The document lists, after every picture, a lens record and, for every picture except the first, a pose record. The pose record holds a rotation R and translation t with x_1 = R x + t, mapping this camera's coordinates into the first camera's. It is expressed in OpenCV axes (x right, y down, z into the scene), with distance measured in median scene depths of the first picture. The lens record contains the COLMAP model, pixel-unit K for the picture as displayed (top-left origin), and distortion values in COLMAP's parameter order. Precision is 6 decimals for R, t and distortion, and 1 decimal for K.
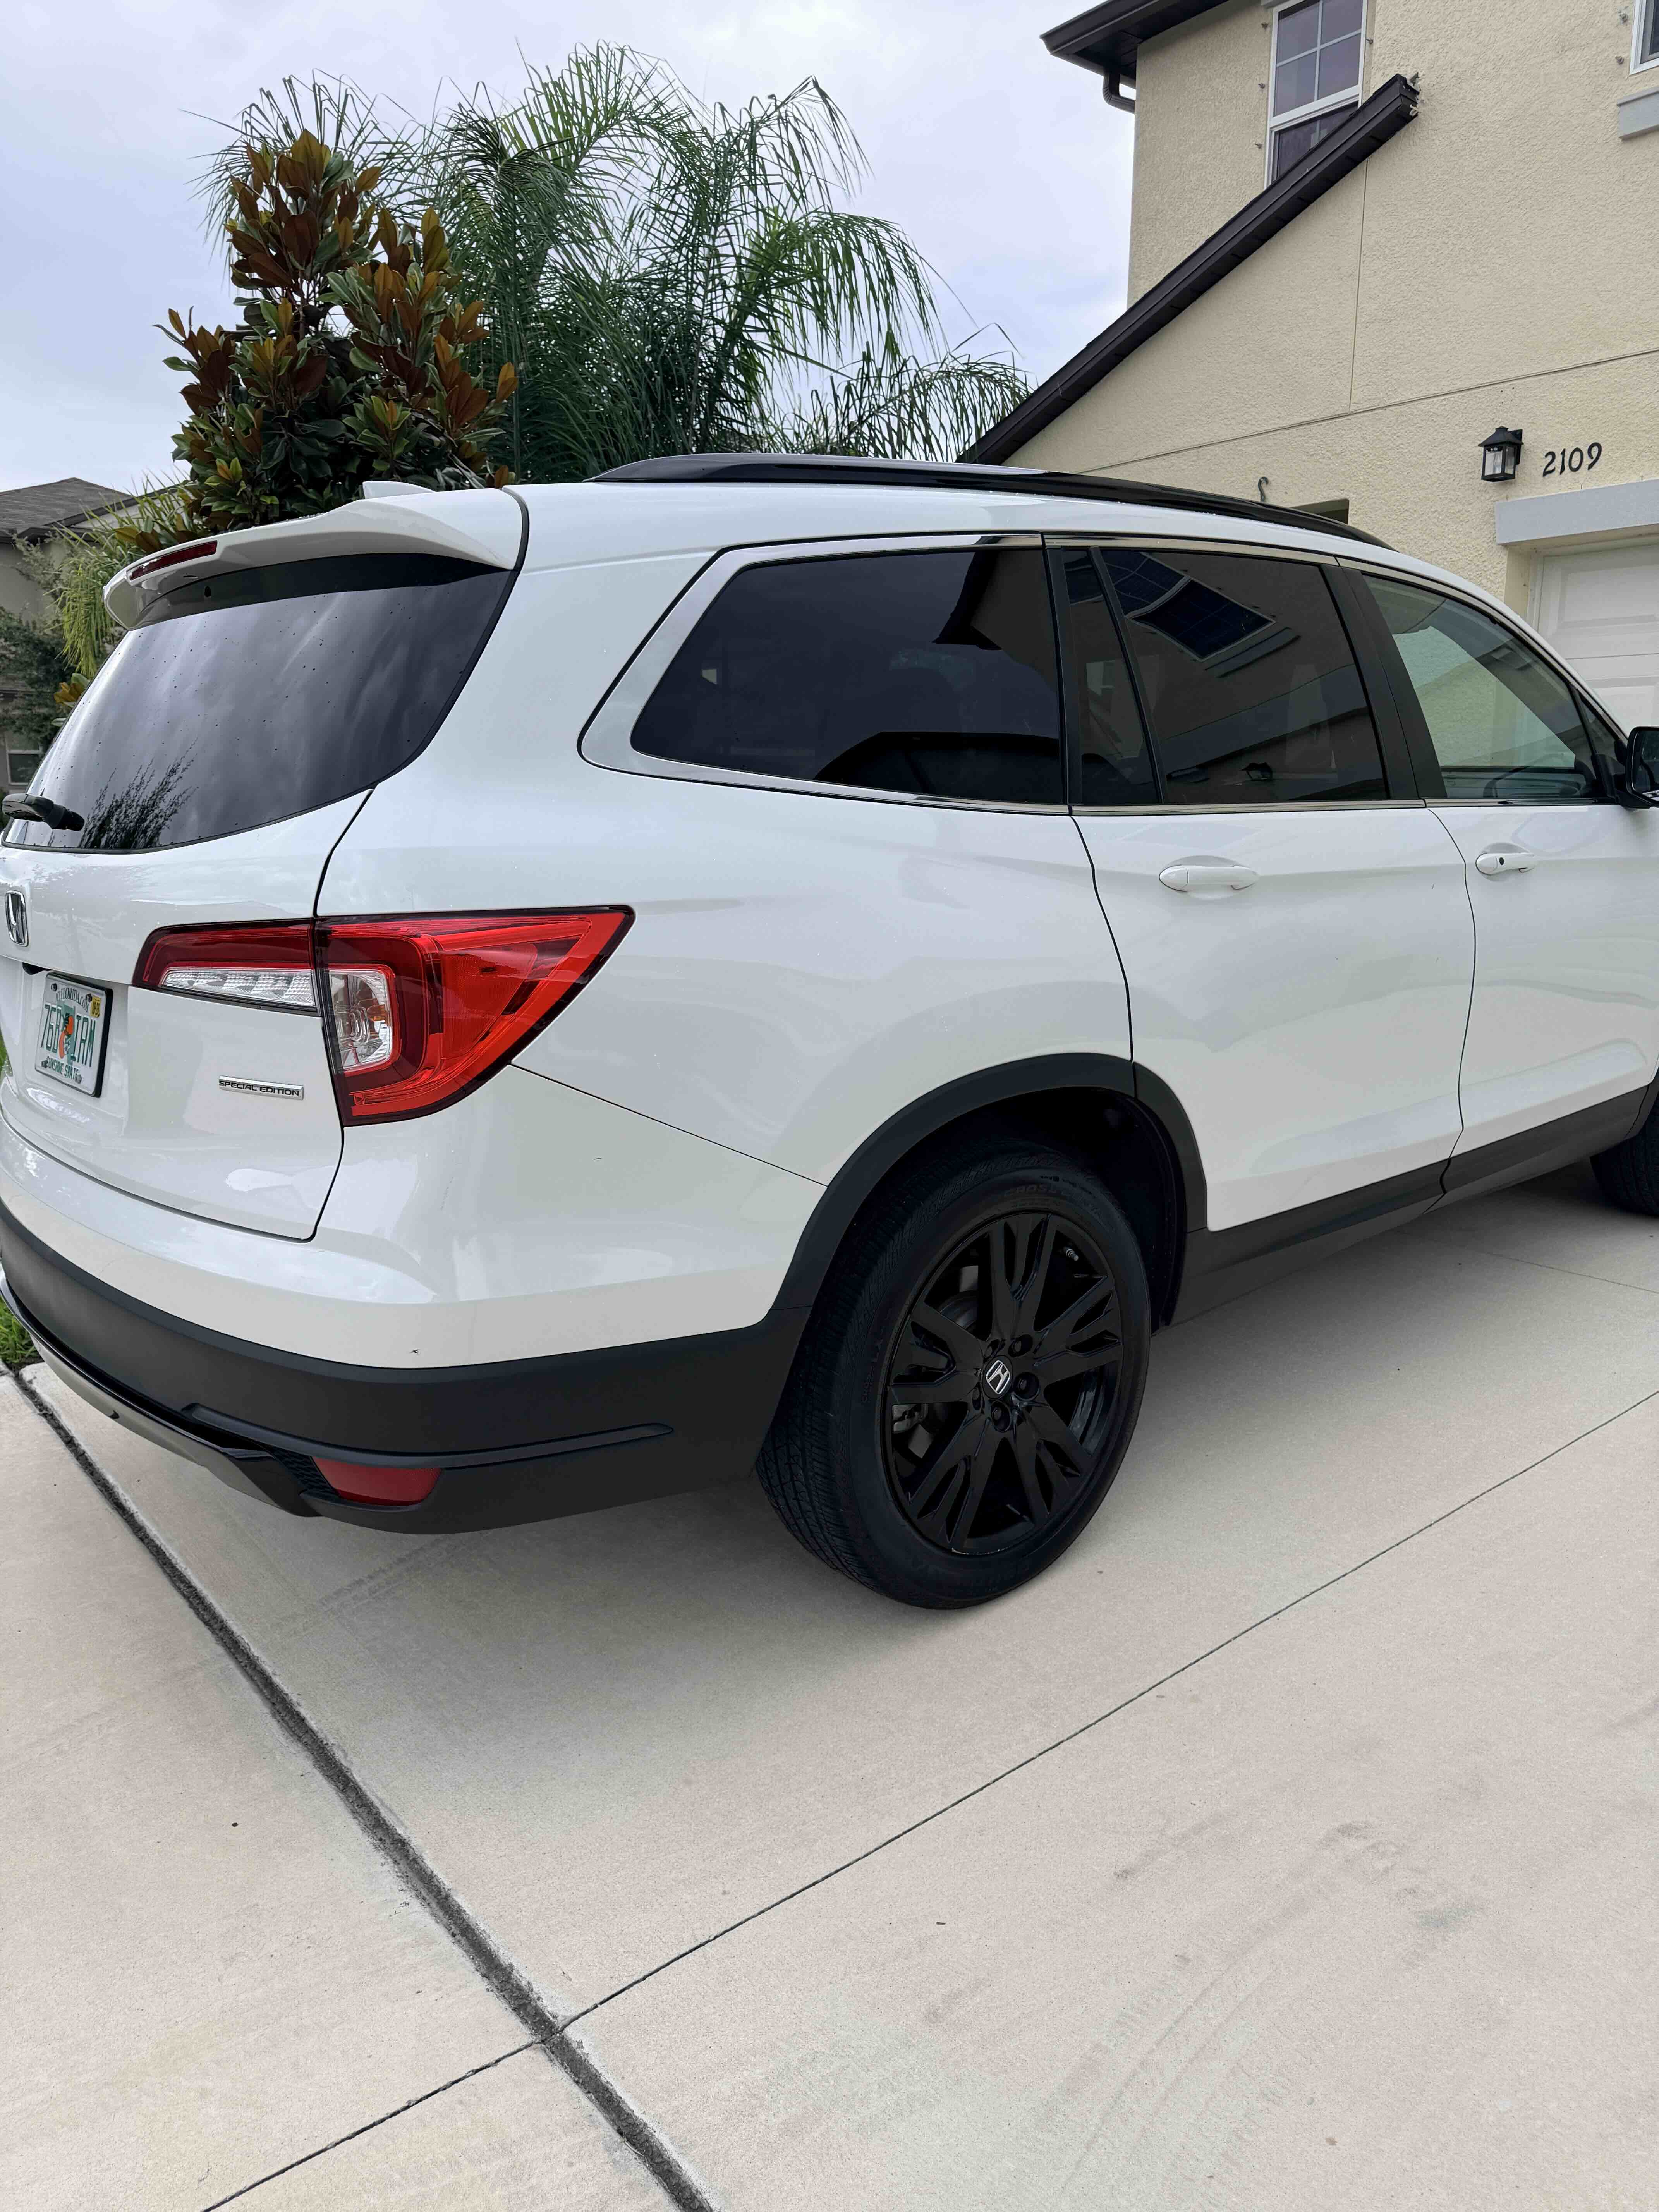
lens RADIAL K [[1575.5, 0, 829.5], [0, 1575.5, 1106.0], [0, 0, 1]] dist [-0.003732, -0.004573]
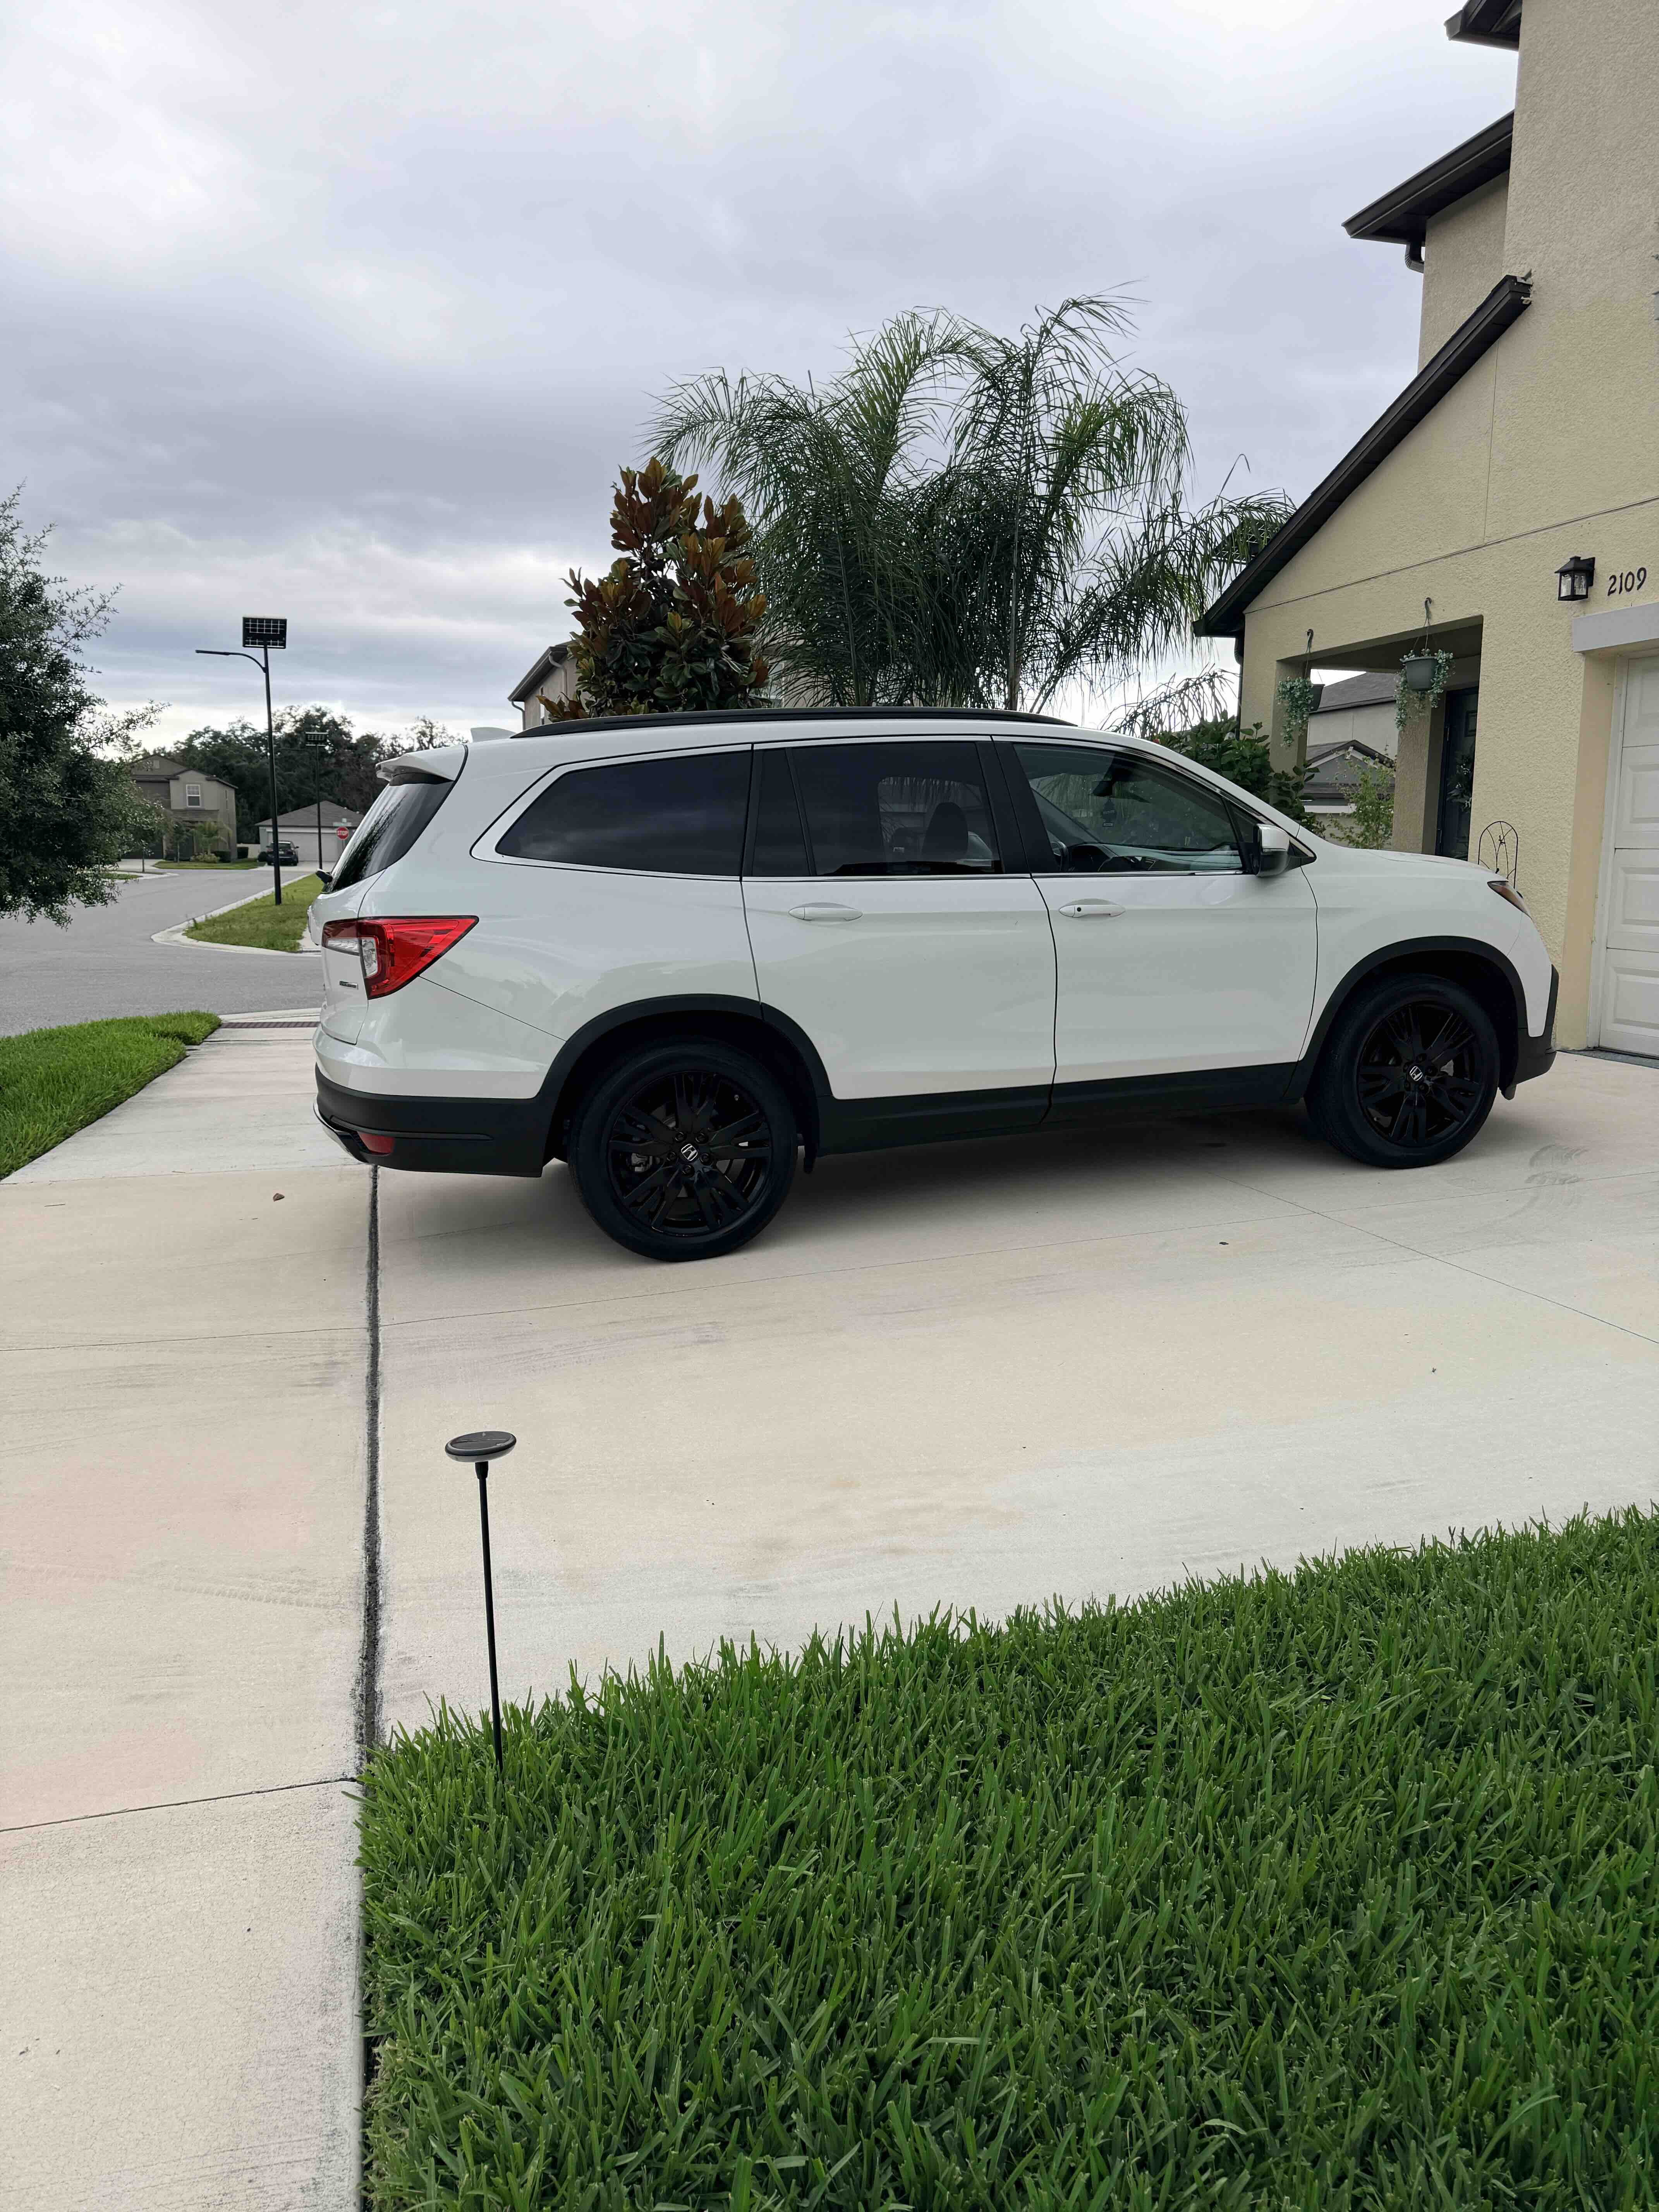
lens RADIAL K [[1575.5, 0, 829.5], [0, 1575.5, 1106.0], [0, 0, 1]] dist [-0.003732, -0.004573]
pose [[0.920729, 0.061025, -0.385402, 0.497563], [-0.073926, 0.997088, -0.018729, 0.064098], [0.383137, 0.045736, 0.922559, -0.388153]]
